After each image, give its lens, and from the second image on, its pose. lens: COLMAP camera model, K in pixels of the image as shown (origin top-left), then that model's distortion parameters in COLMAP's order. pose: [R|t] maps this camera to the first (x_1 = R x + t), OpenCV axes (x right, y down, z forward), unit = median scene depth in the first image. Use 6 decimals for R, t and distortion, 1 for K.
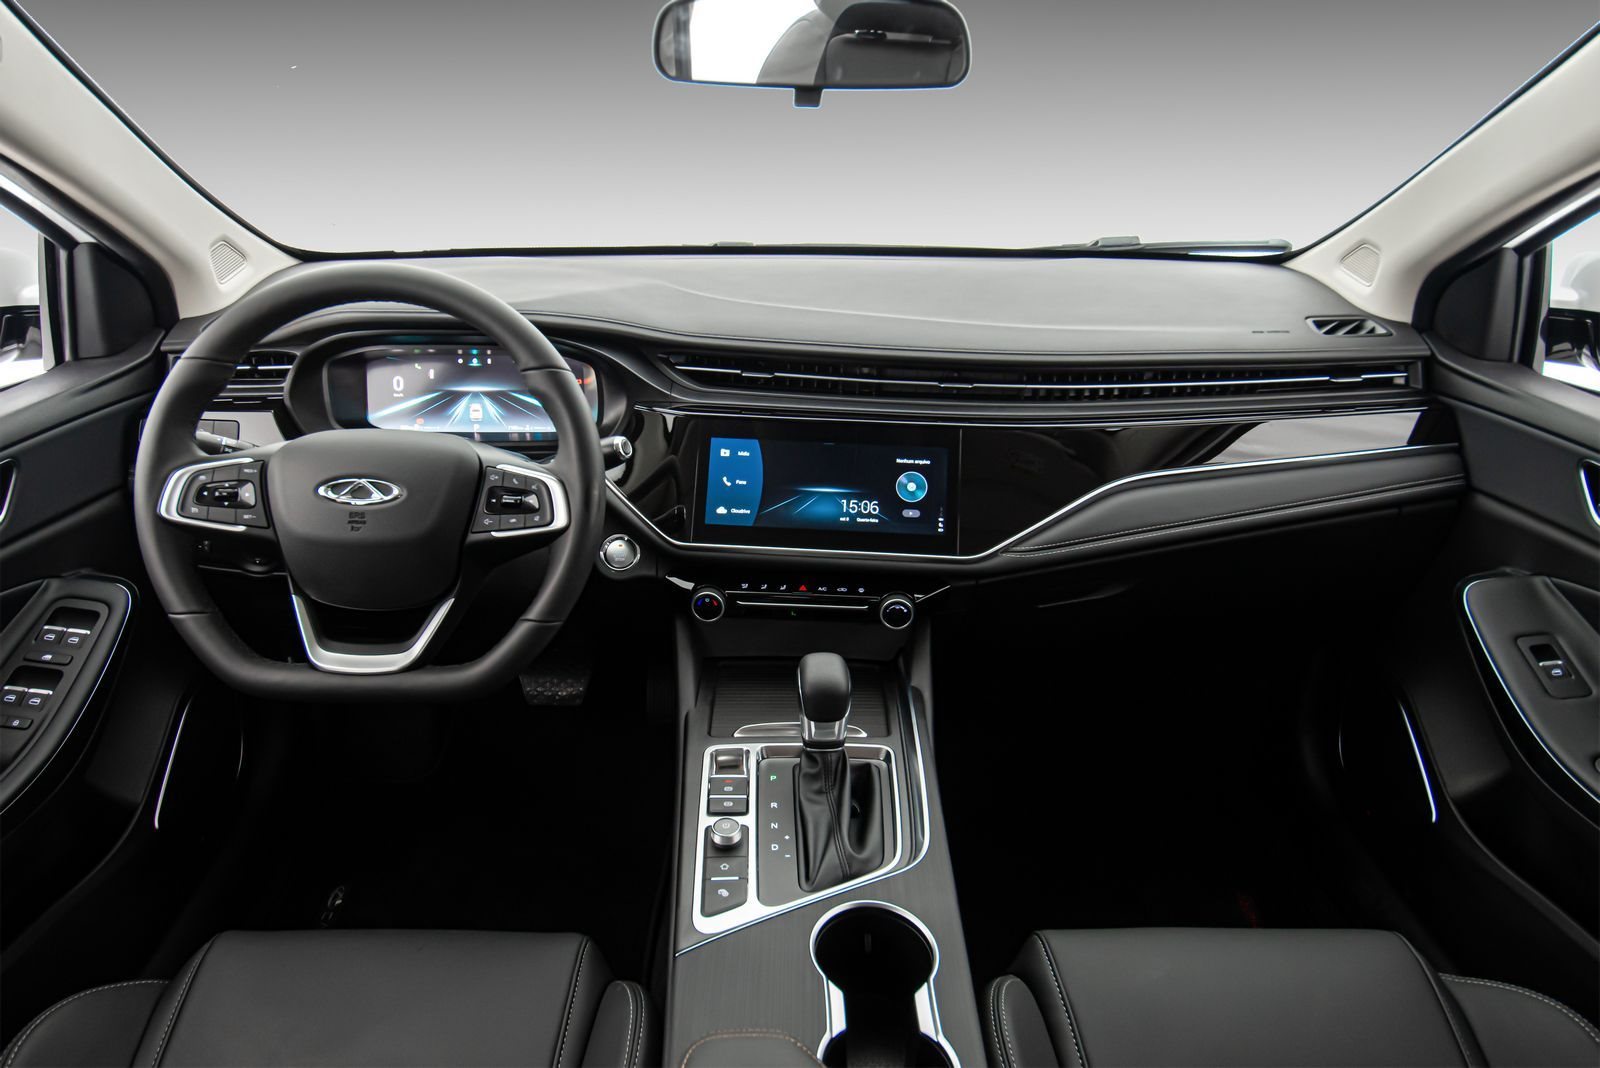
lens RADIAL K [[1074.0, 0, 780.0], [0, 1074.0, 520.6], [0, 0, 1]] dist [0.064997, -0.068866]
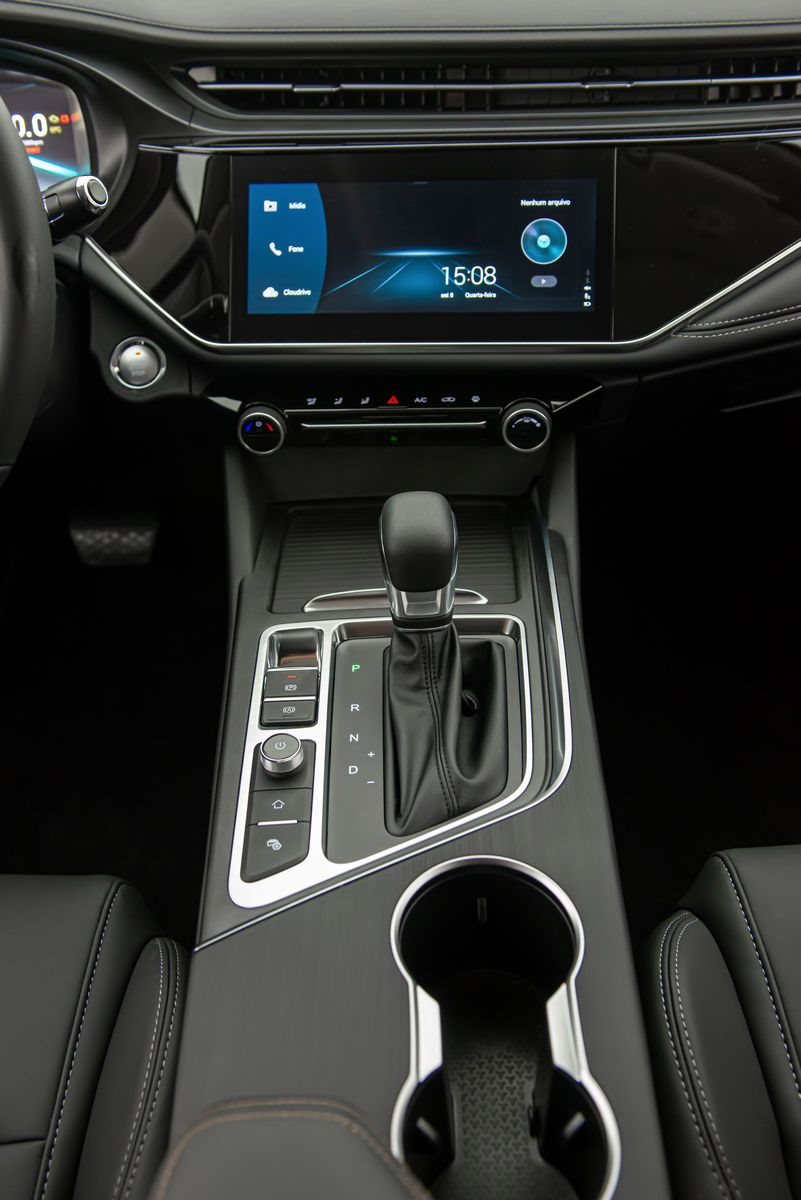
lens RADIAL K [[1078.7, 0, 400.5], [0, 1078.7, 600.0], [0, 0, 1]] dist [-0.012607, -0.014974]
pose [[0.998282, -0.043954, -0.038752, 0.051631], [0.051717, 0.971818, 0.229989, 0.029778], [0.027551, -0.231598, 0.972421, 0.301104]]
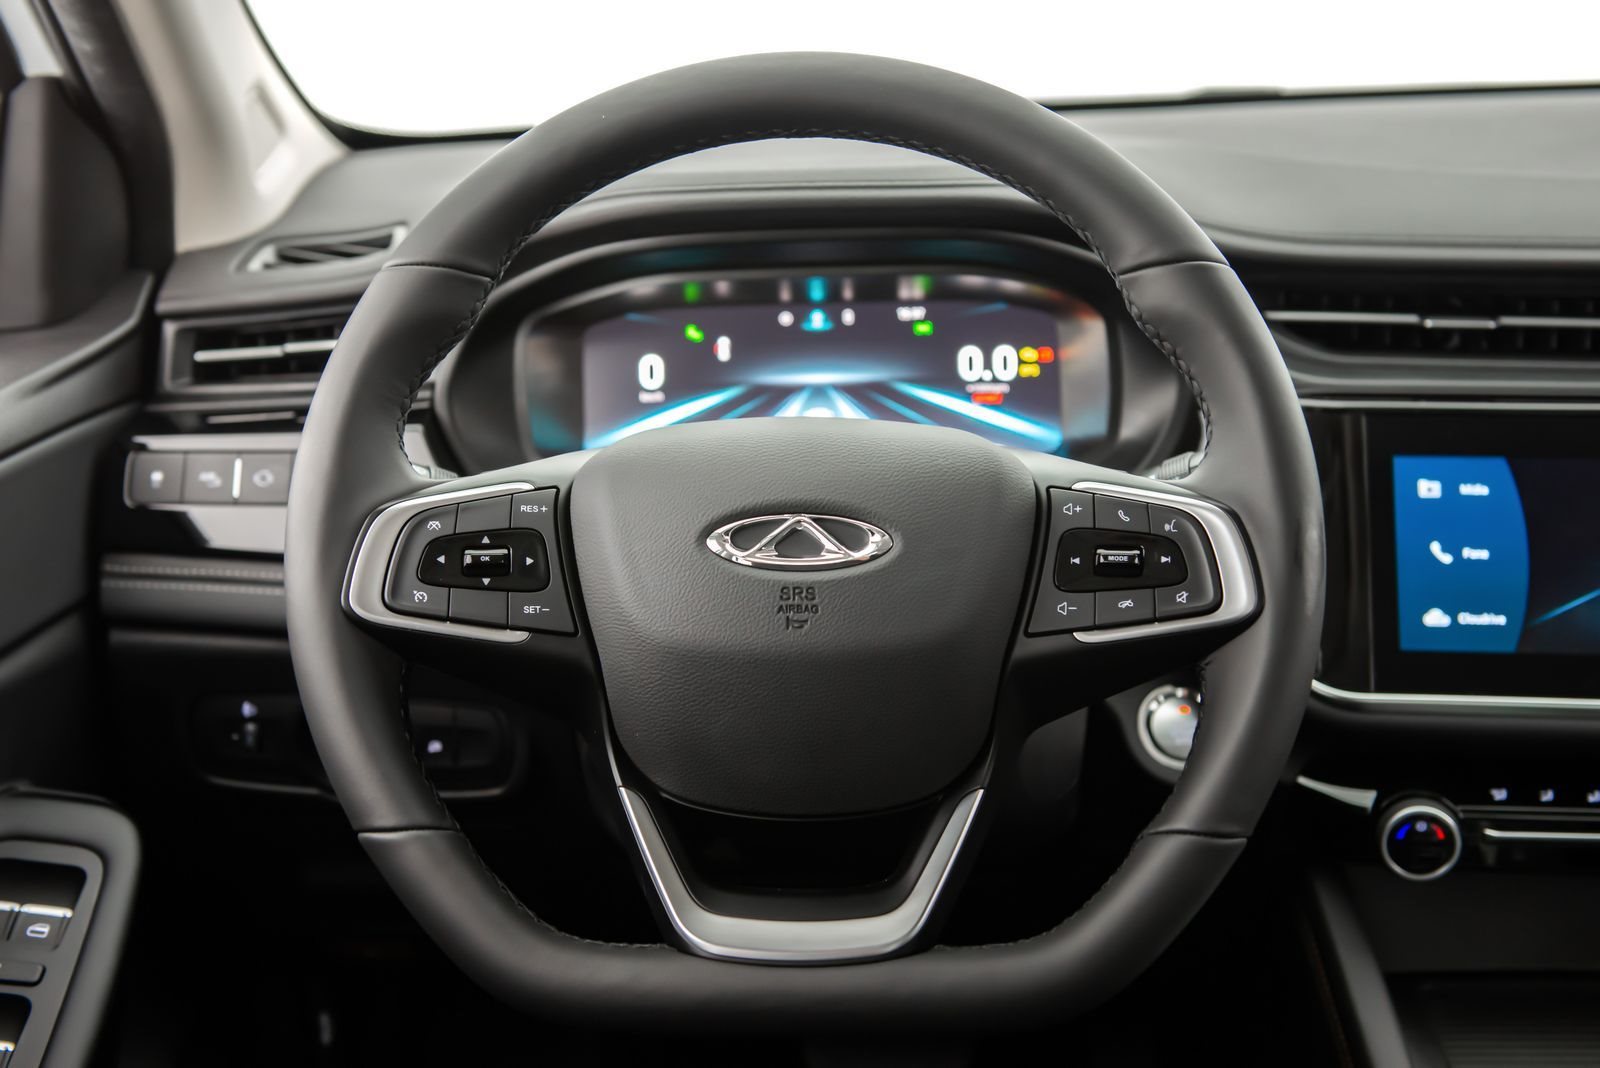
lens RADIAL K [[2320.8, 0, 802.9], [0, 2320.8, 510.9], [0, 0, 1]] dist [0.105653, 0.017299]
pose [[0.998464, -0.026845, -0.048467, -0.283304], [0.020272, 0.991128, -0.131359, 0.071469], [0.051564, 0.130175, 0.990149, 0.048585]]
